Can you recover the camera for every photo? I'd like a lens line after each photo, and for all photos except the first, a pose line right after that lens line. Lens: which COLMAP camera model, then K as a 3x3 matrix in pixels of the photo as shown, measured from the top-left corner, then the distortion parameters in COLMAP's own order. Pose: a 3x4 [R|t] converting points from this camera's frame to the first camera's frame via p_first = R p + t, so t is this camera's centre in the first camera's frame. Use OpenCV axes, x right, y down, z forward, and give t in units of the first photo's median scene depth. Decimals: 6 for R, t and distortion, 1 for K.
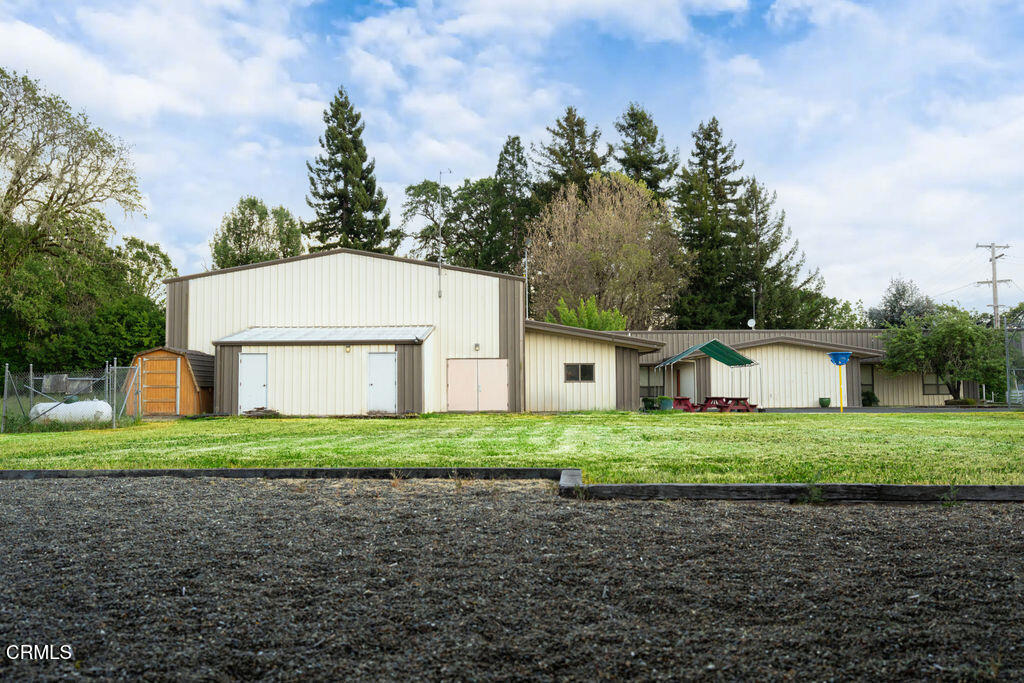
lens RADIAL K [[1027.7, 0, 512.0], [0, 1027.7, 341.5], [0, 0, 1]] dist [-0.011839, 0.003640]
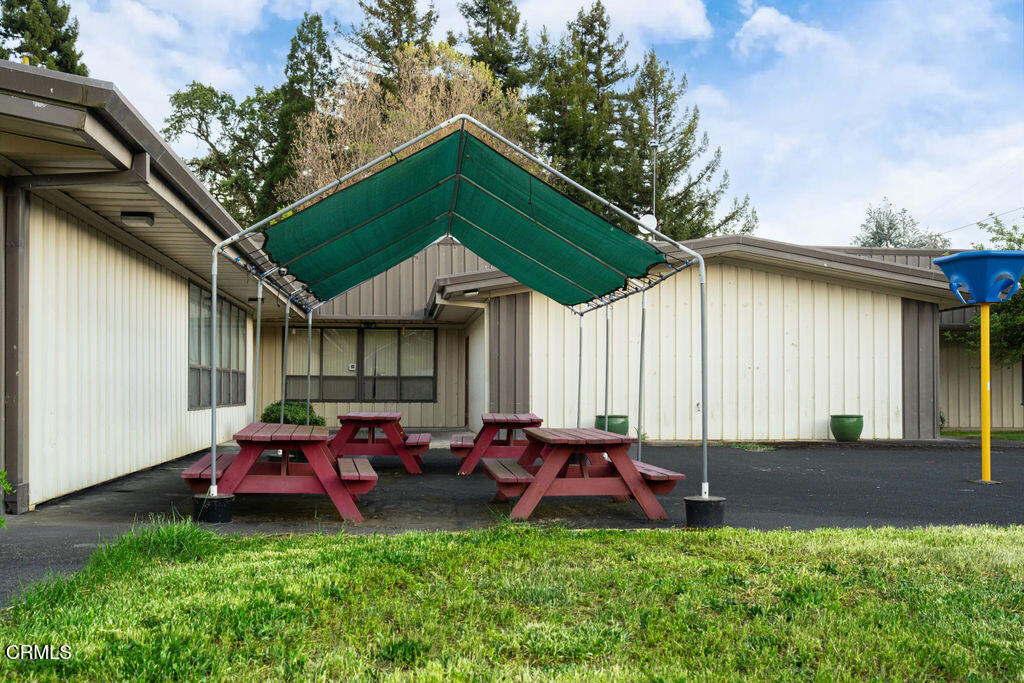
lens RADIAL K [[1031.2, 0, 516.7], [0, 1031.2, 388.6], [0, 0, 1]] dist [-0.060811, 0.160603]
pose [[0.993937, 0.013815, 0.109082, 0.071881], [-0.019571, 0.998462, 0.051879, 0.014125], [-0.108198, -0.053699, 0.992678, 0.308971]]
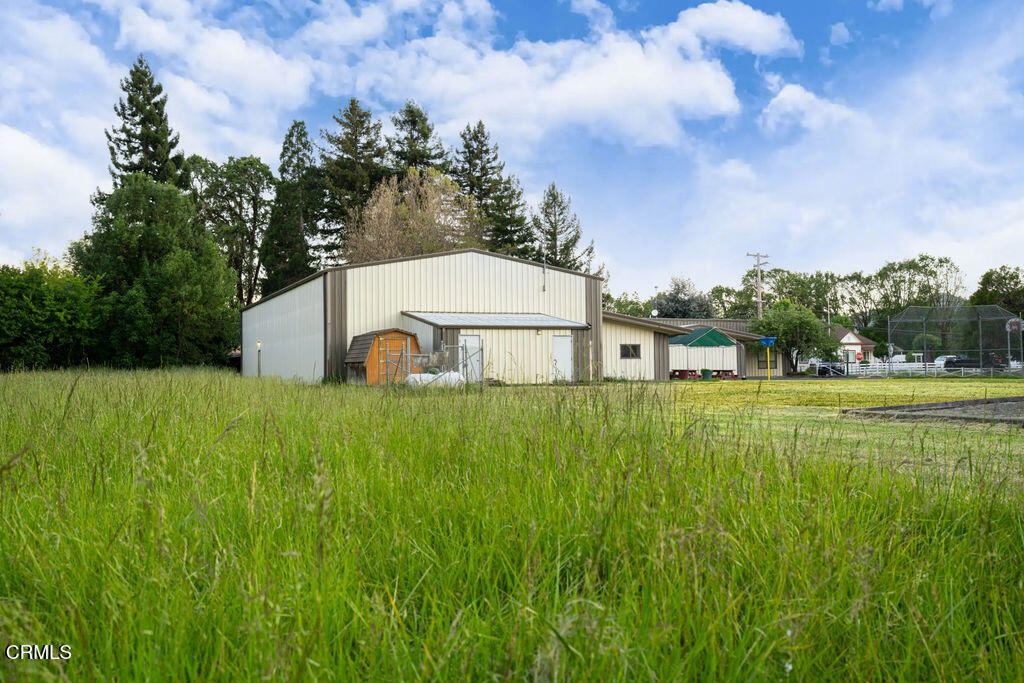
lens RADIAL K [[1031.2, 0, 516.7], [0, 1031.2, 388.6], [0, 0, 1]] dist [-0.060811, 0.160603]
pose [[0.914268, -0.008728, 0.405015, -0.236633], [-0.019311, 0.997692, 0.065094, -0.001993], [-0.404648, -0.067334, 0.911990, -0.055490]]
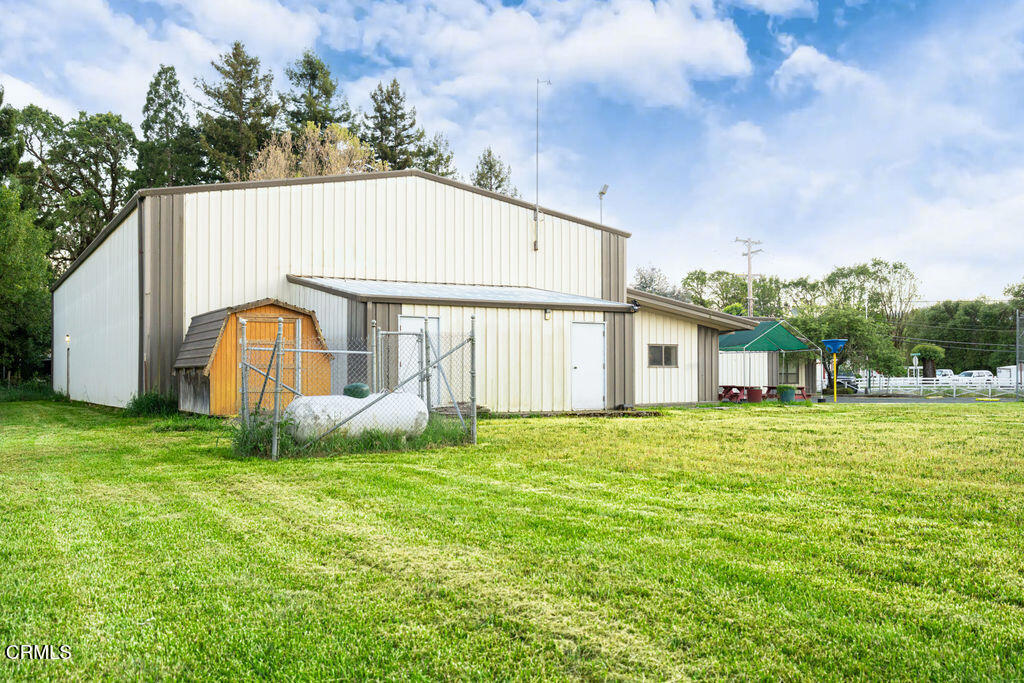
lens RADIAL K [[1031.2, 0, 516.7], [0, 1031.2, 388.6], [0, 0, 1]] dist [-0.060811, 0.160603]
pose [[0.869846, 0.004686, 0.493301, -0.172795], [-0.035229, 0.997992, 0.052640, 0.006860], [-0.492064, -0.063168, 0.868264, 0.137963]]
